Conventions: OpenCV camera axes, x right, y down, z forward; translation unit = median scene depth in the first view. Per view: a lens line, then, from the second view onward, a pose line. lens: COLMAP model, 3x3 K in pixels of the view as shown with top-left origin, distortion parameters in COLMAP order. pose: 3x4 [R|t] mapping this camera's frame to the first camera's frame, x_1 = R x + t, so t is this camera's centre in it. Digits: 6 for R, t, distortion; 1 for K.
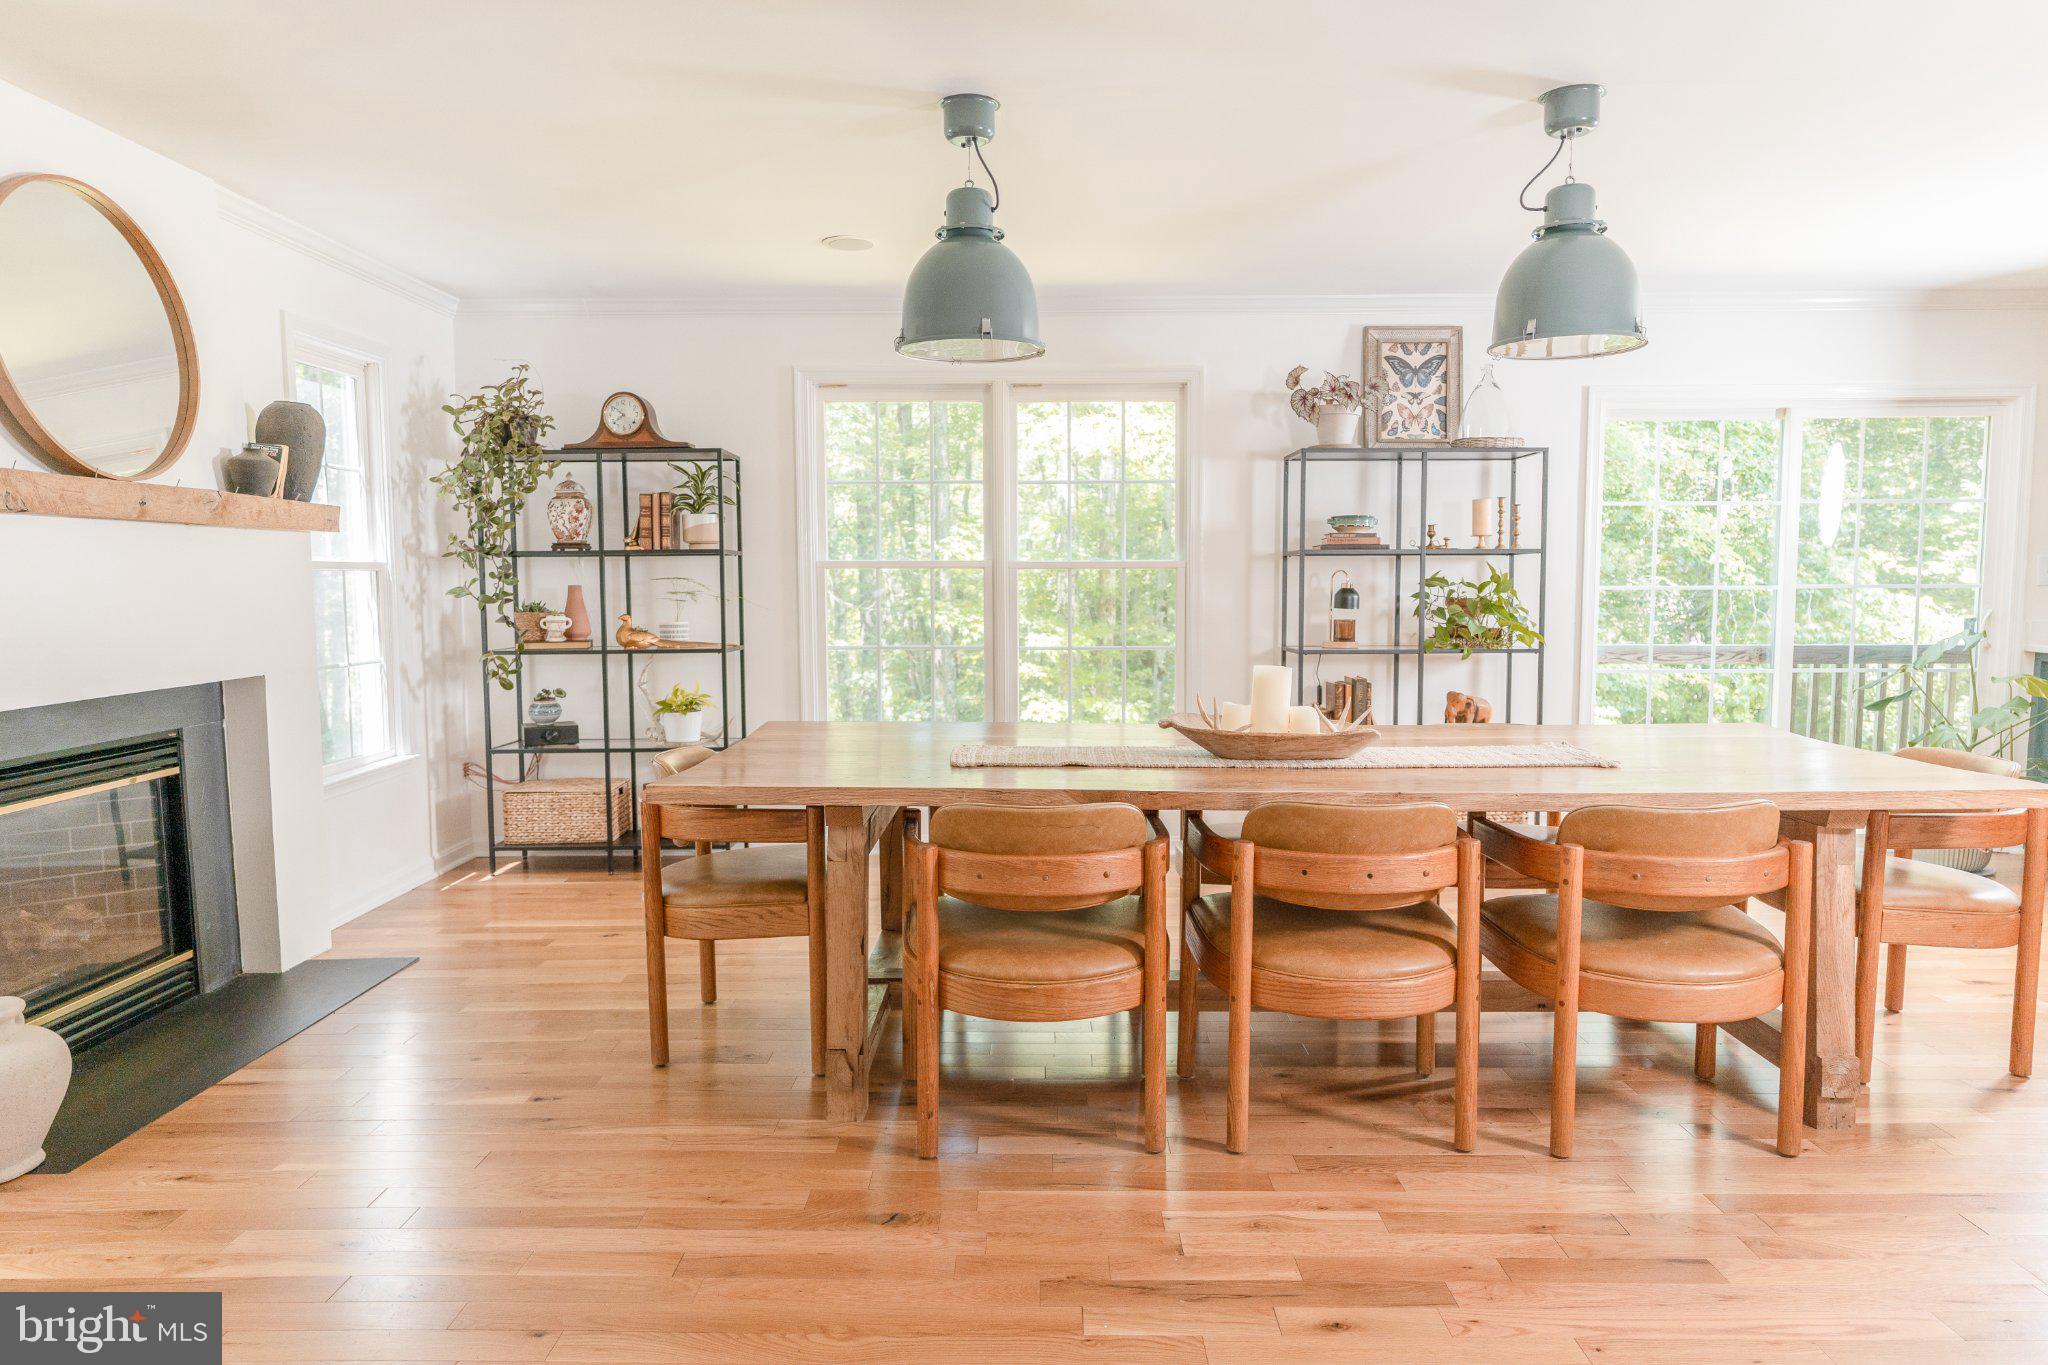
lens RADIAL K [[1296.1, 0, 1031.7], [0, 1296.1, 685.1], [0, 0, 1]] dist [-0.008847, 0.001831]
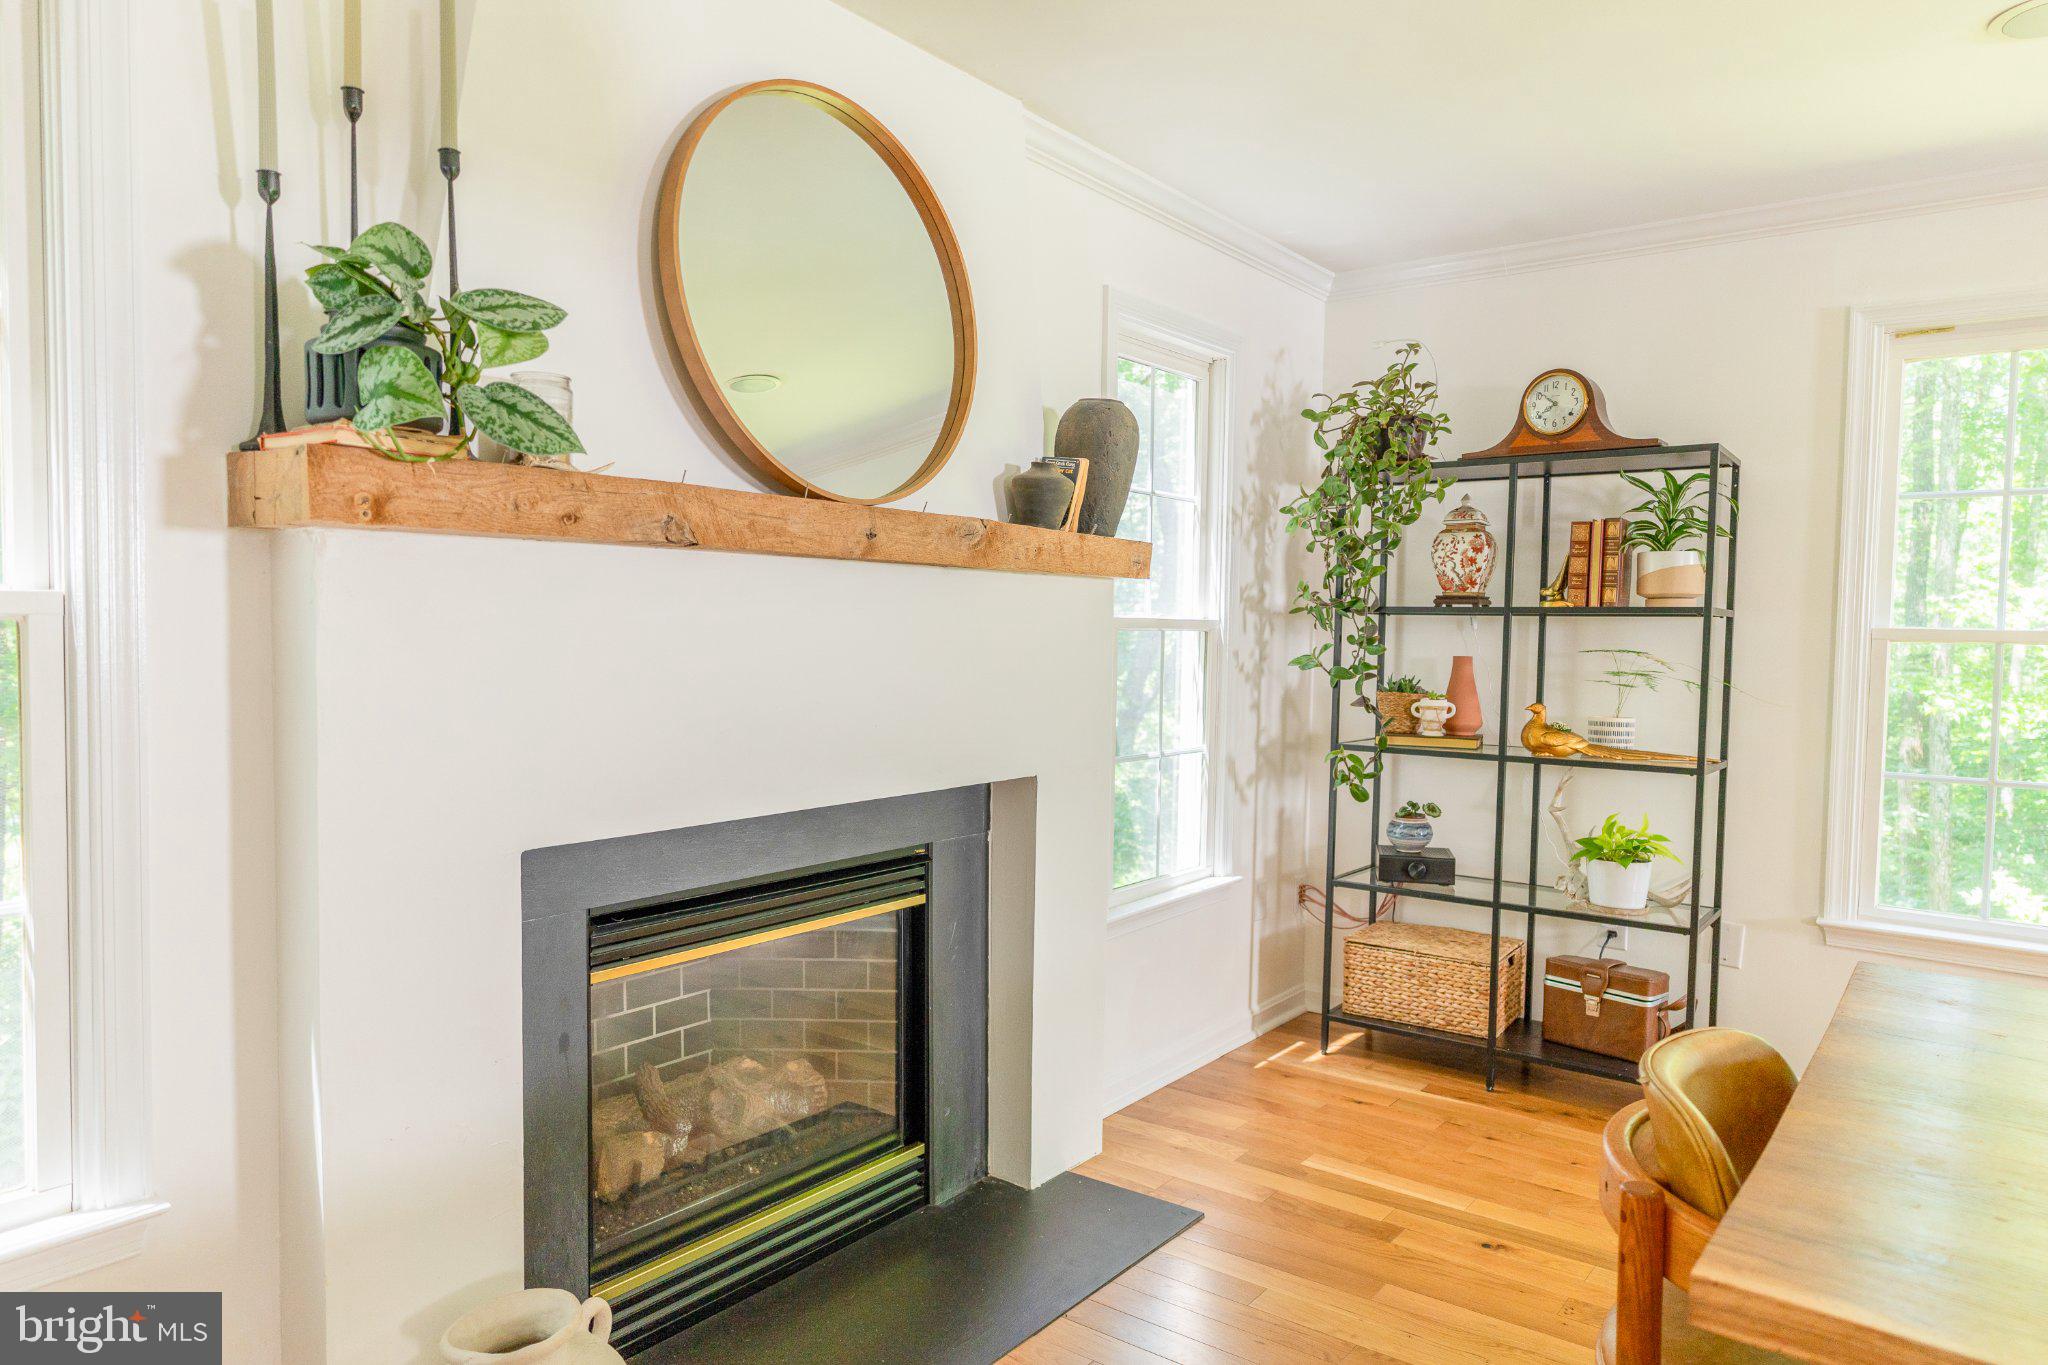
lens RADIAL K [[1296.1, 0, 1028.5], [0, 1296.1, 689.0], [0, 0, 1]] dist [-0.008847, 0.001831]
pose [[0.799368, 0.047839, -0.598934, -0.129410], [-0.070334, 0.997422, -0.014203, -0.035312], [0.596711, 0.053479, 0.800672, 0.322281]]
